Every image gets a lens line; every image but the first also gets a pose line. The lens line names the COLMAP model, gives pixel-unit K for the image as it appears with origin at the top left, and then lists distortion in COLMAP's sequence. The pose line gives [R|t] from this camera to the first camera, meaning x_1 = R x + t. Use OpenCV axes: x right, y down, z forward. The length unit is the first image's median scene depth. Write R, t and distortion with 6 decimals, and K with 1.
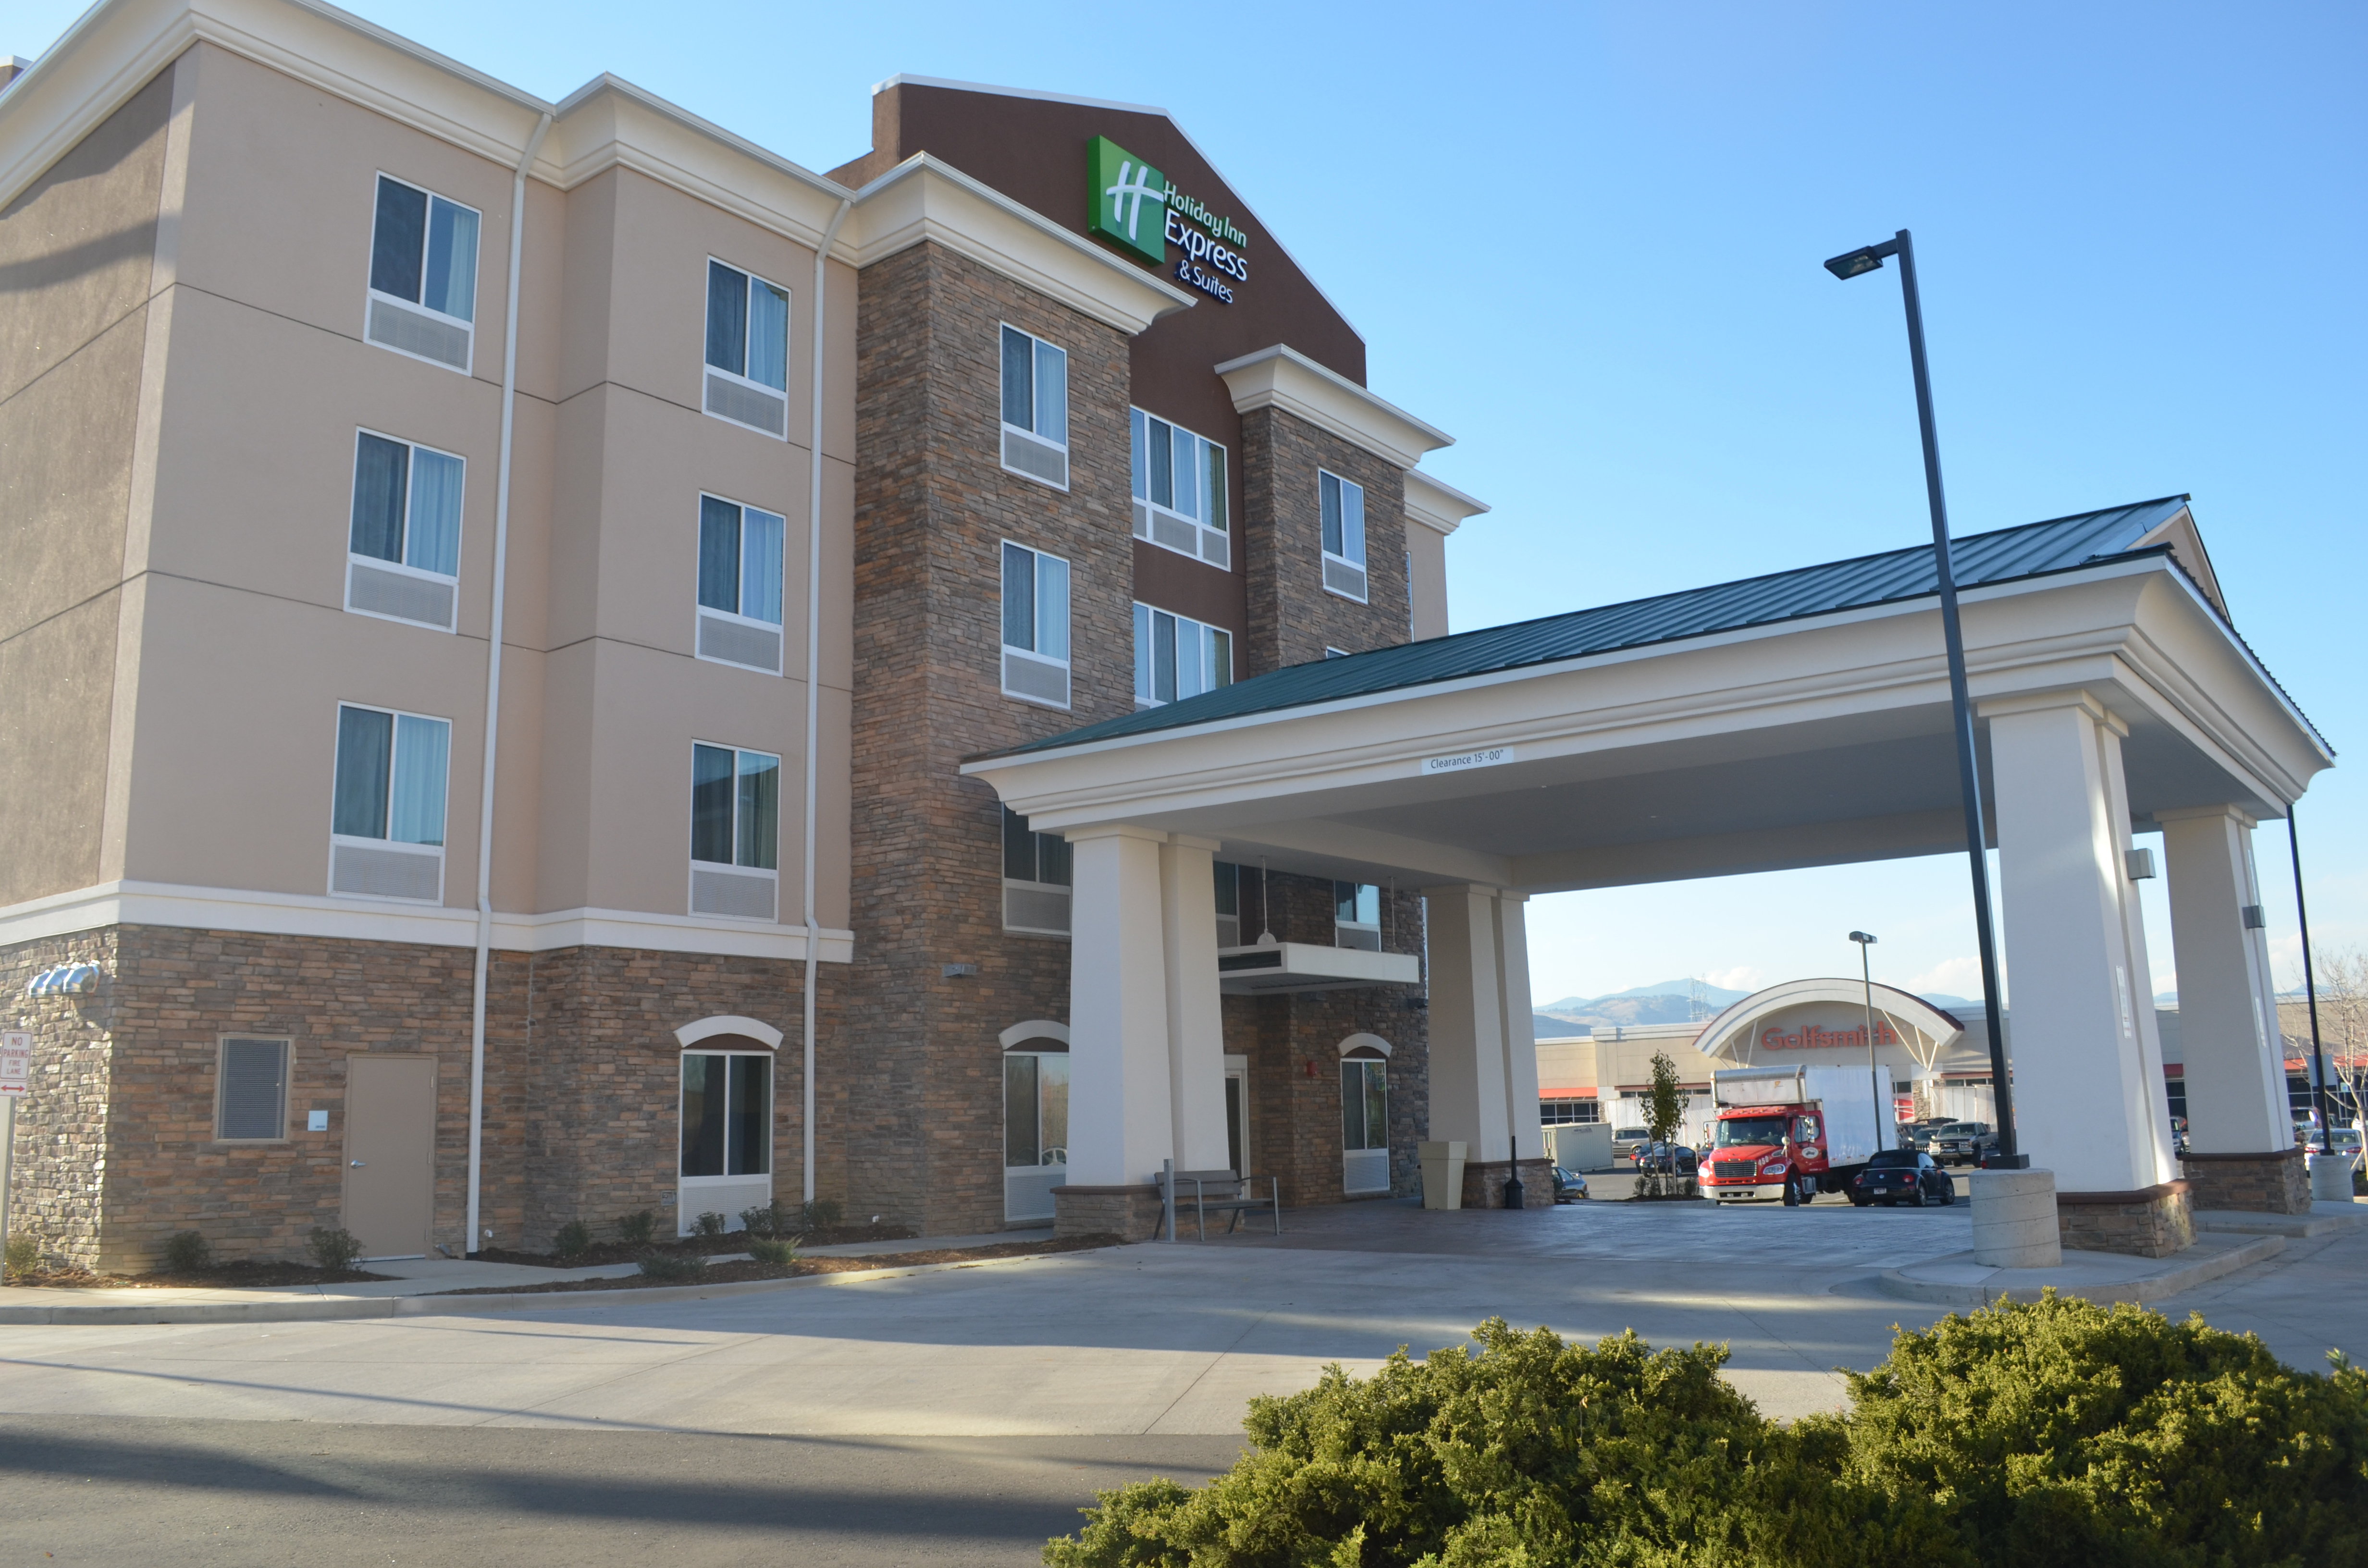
lens RADIAL K [[1841.8, 0, 1184.0], [0, 1841.8, 784.0], [0, 0, 1]] dist [-0.083655, 0.008534]
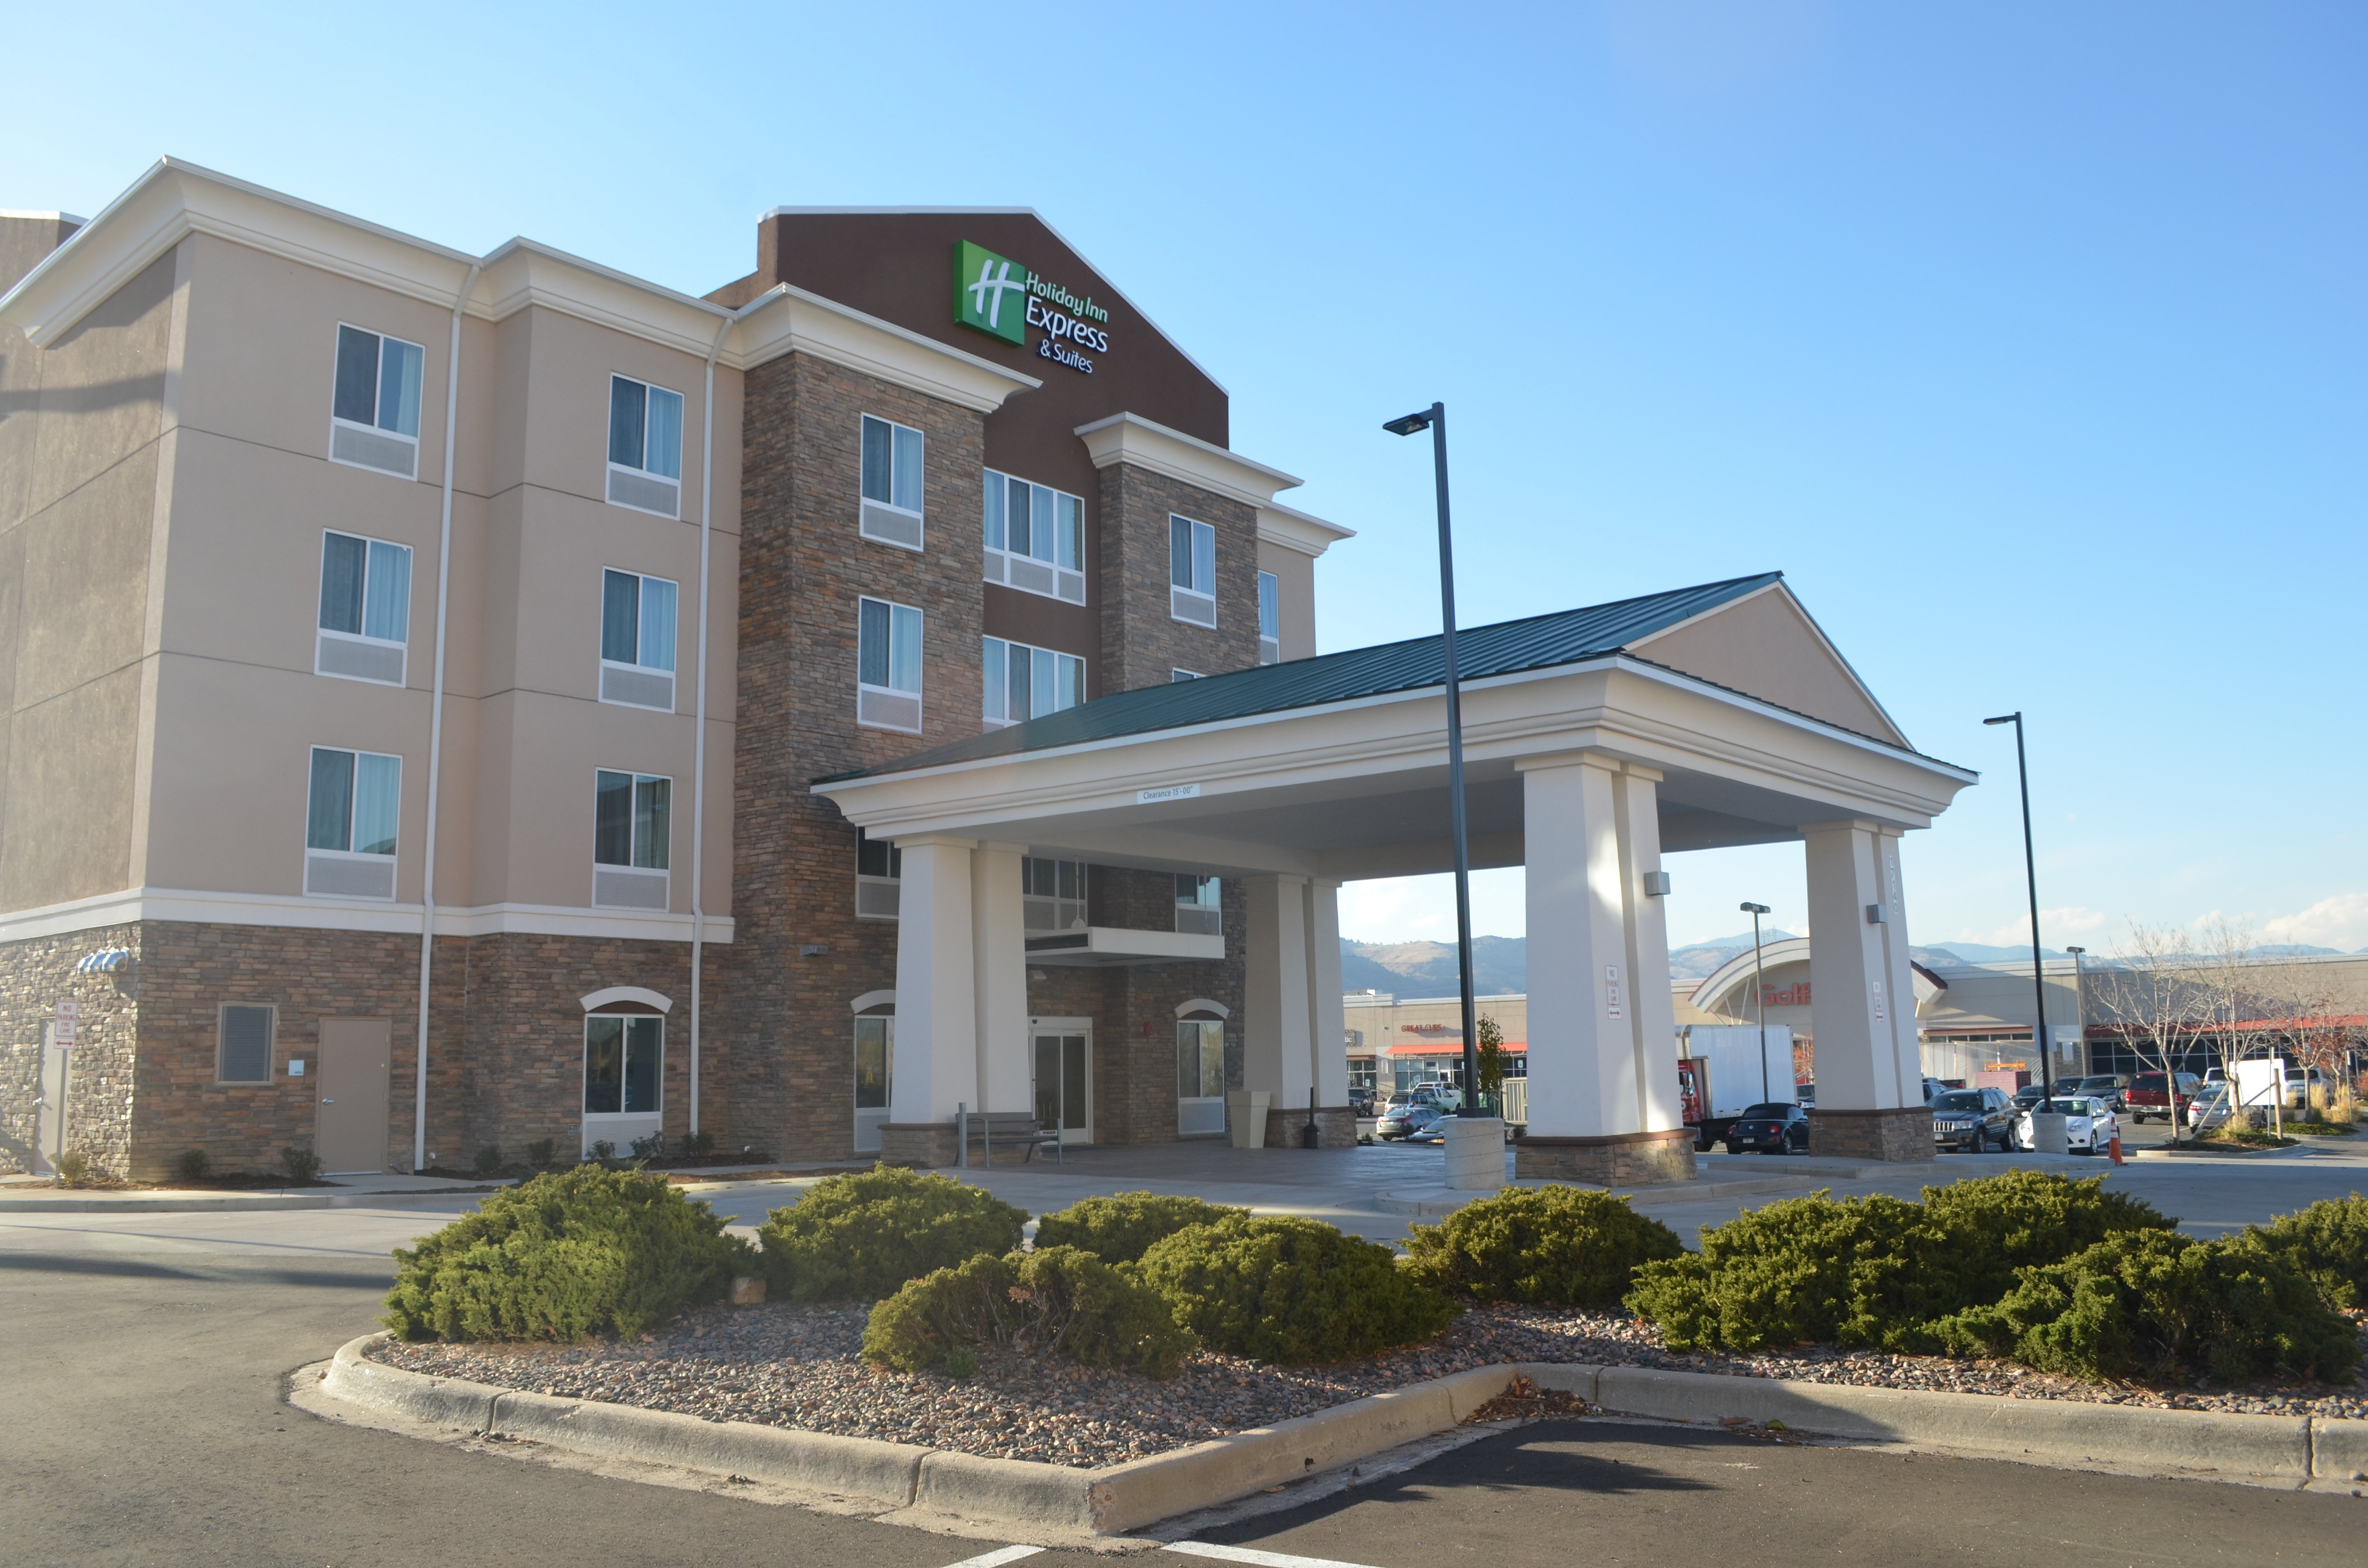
lens RADIAL K [[1841.8, 0, 1184.0], [0, 1841.8, 784.0], [0, 0, 1]] dist [-0.083655, 0.008534]
pose [[0.999059, -0.000092, -0.043379, 0.186864], [0.001292, 0.999617, 0.027641, -0.046391], [0.043359, -0.027671, 0.998676, -0.232299]]
